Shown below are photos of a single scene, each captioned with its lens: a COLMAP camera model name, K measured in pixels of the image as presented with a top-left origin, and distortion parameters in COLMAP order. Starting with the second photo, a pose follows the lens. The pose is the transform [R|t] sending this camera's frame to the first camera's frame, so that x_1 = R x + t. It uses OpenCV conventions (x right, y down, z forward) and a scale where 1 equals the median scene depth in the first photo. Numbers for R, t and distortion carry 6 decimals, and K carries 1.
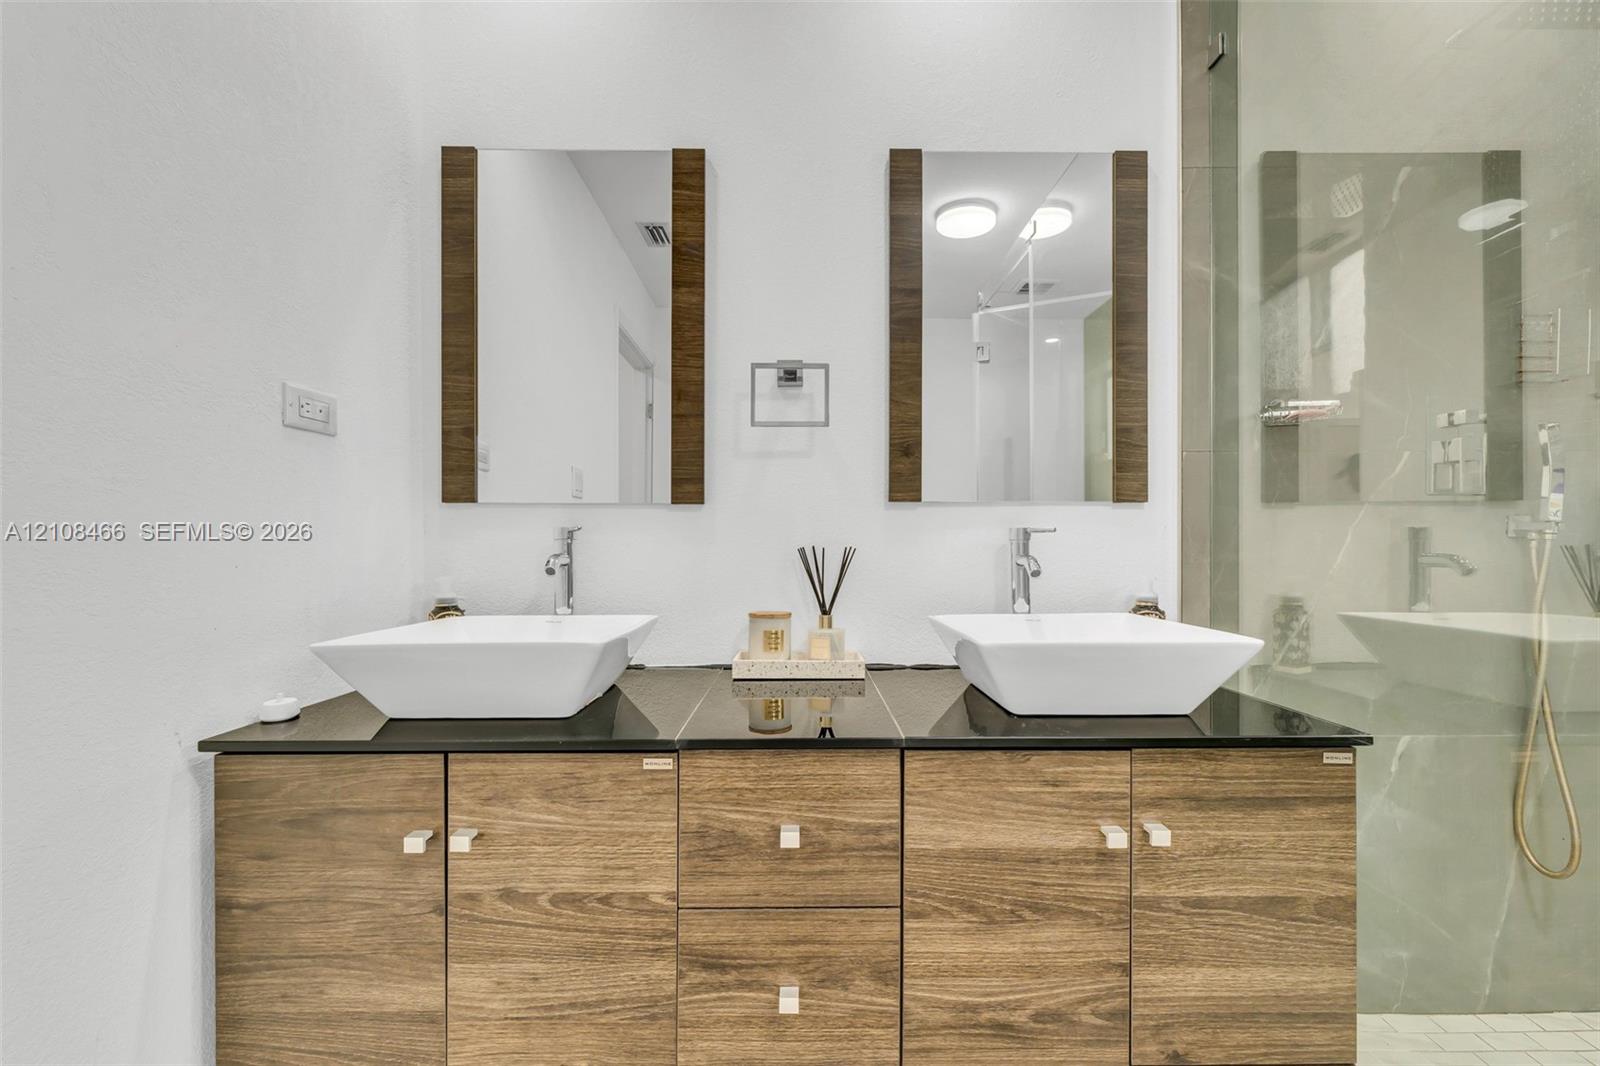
lens RADIAL K [[680.4, 0, 814.0], [0, 680.4, 547.9], [0, 0, 1]] dist [-0.005401, 0.000327]
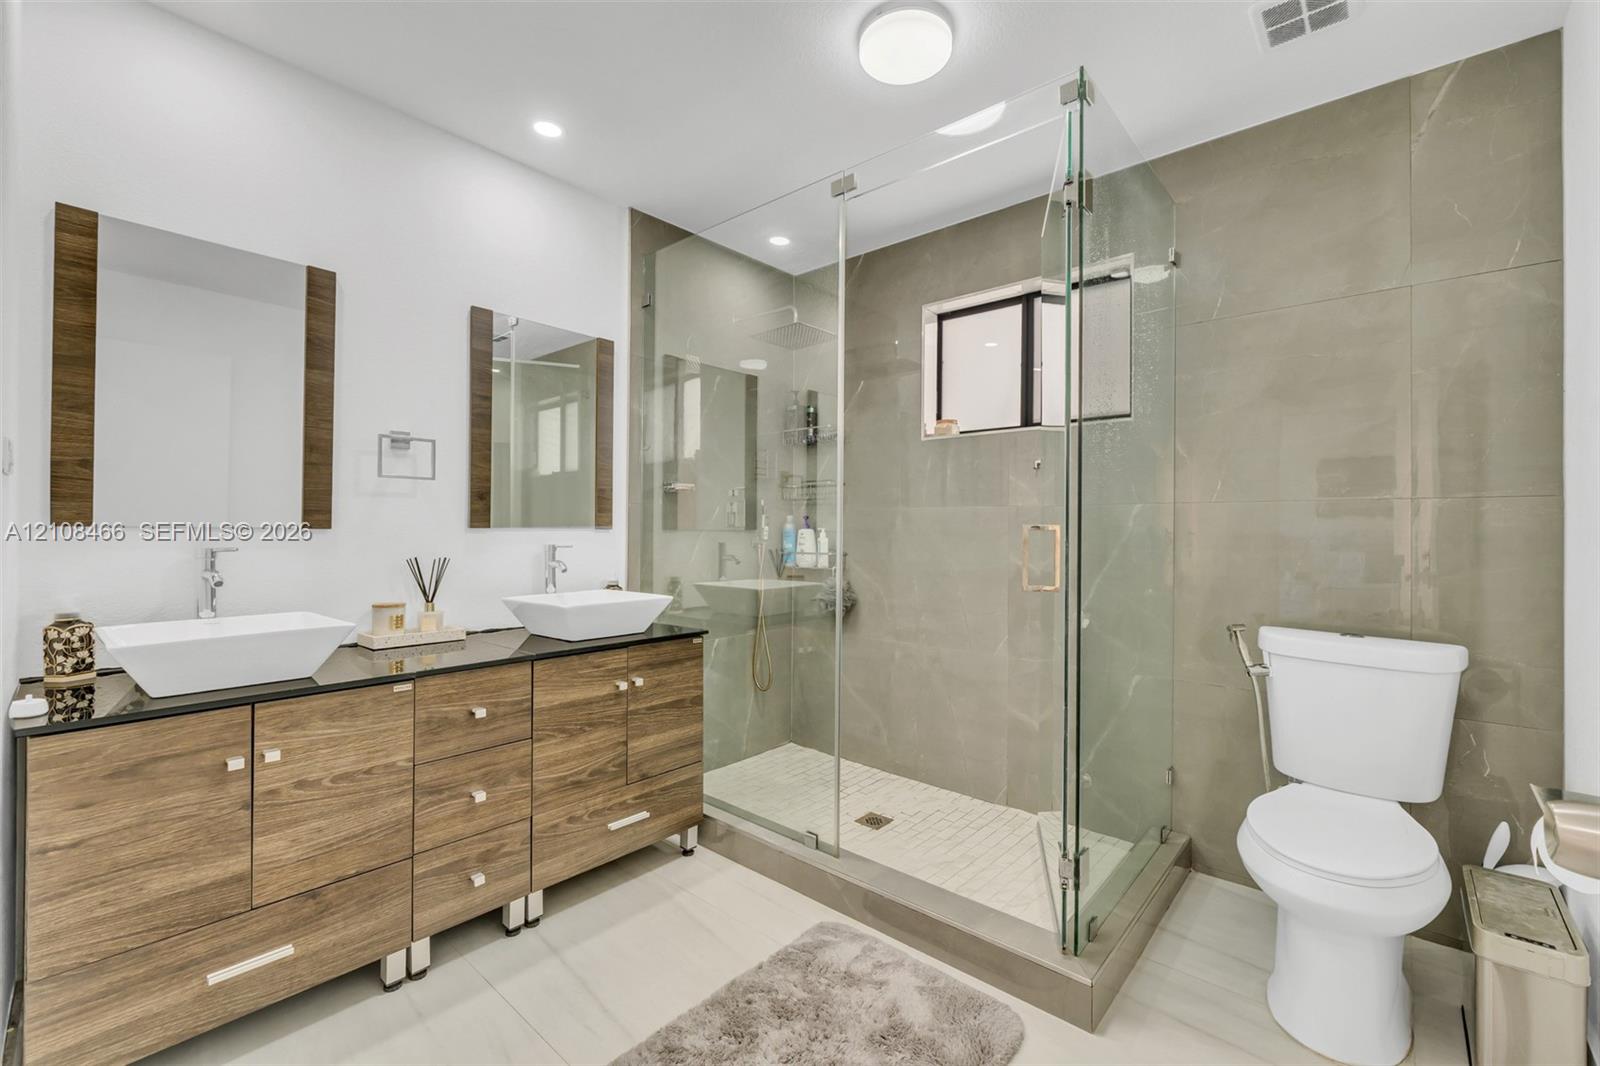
lens RADIAL K [[680.2, 0, 800.4], [0, 680.2, 524.2], [0, 0, 1]] dist [-0.001932, -0.000341]
pose [[0.664549, 0.010818, 0.747166, -0.875336], [-0.004369, 0.999934, -0.010592, -0.099854], [-0.747232, 0.003774, 0.664553, -0.977452]]
